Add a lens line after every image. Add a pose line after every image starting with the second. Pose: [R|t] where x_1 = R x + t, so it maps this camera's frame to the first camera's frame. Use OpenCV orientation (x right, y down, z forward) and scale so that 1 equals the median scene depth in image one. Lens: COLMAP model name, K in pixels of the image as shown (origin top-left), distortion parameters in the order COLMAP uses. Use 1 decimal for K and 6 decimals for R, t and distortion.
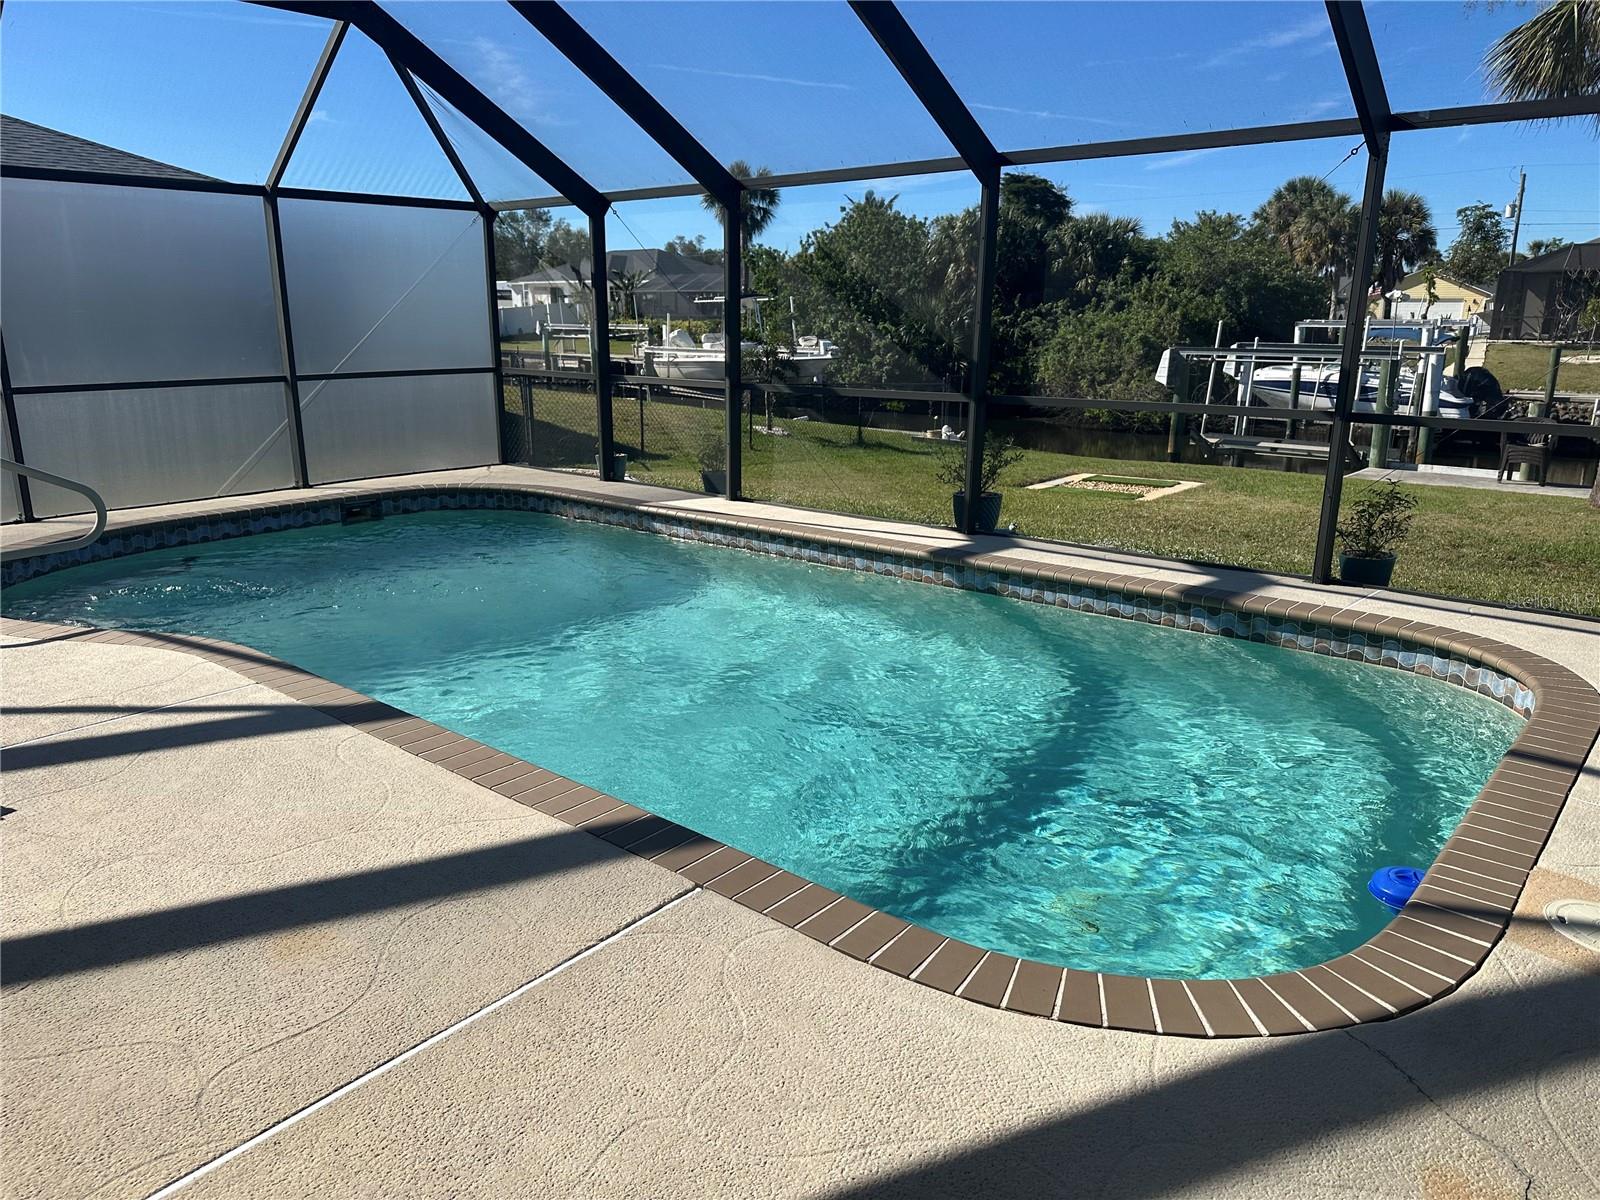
lens RADIAL K [[1144.1, 0, 805.4], [0, 1144.1, 612.3], [0, 0, 1]] dist [0.006517, -0.010834]
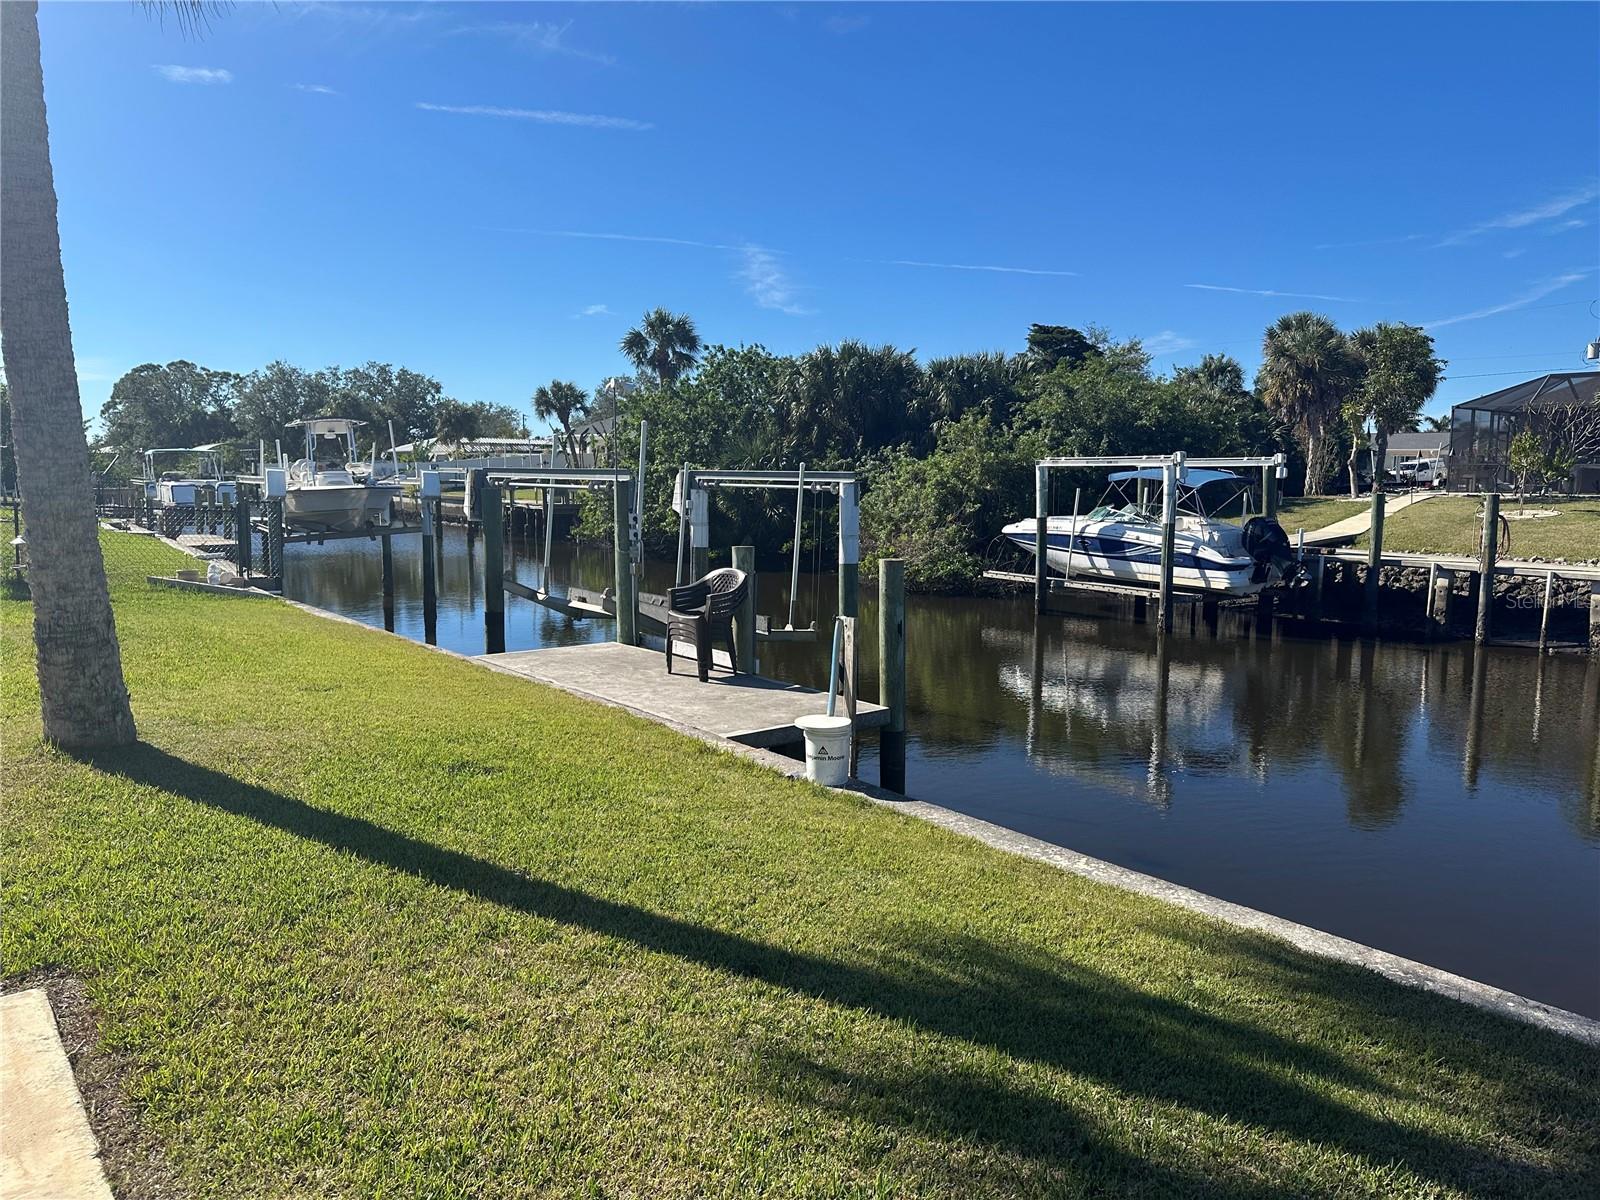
lens RADIAL K [[1115.3, 0, 785.4], [0, 1115.3, 604.1], [0, 0, 1]] dist [0.053132, -0.058613]
pose [[0.980113, 0.034245, -0.195464, 0.405097], [-0.061246, 0.989112, -0.133812, -0.038176], [0.188753, 0.143122, 0.971539, 0.218732]]
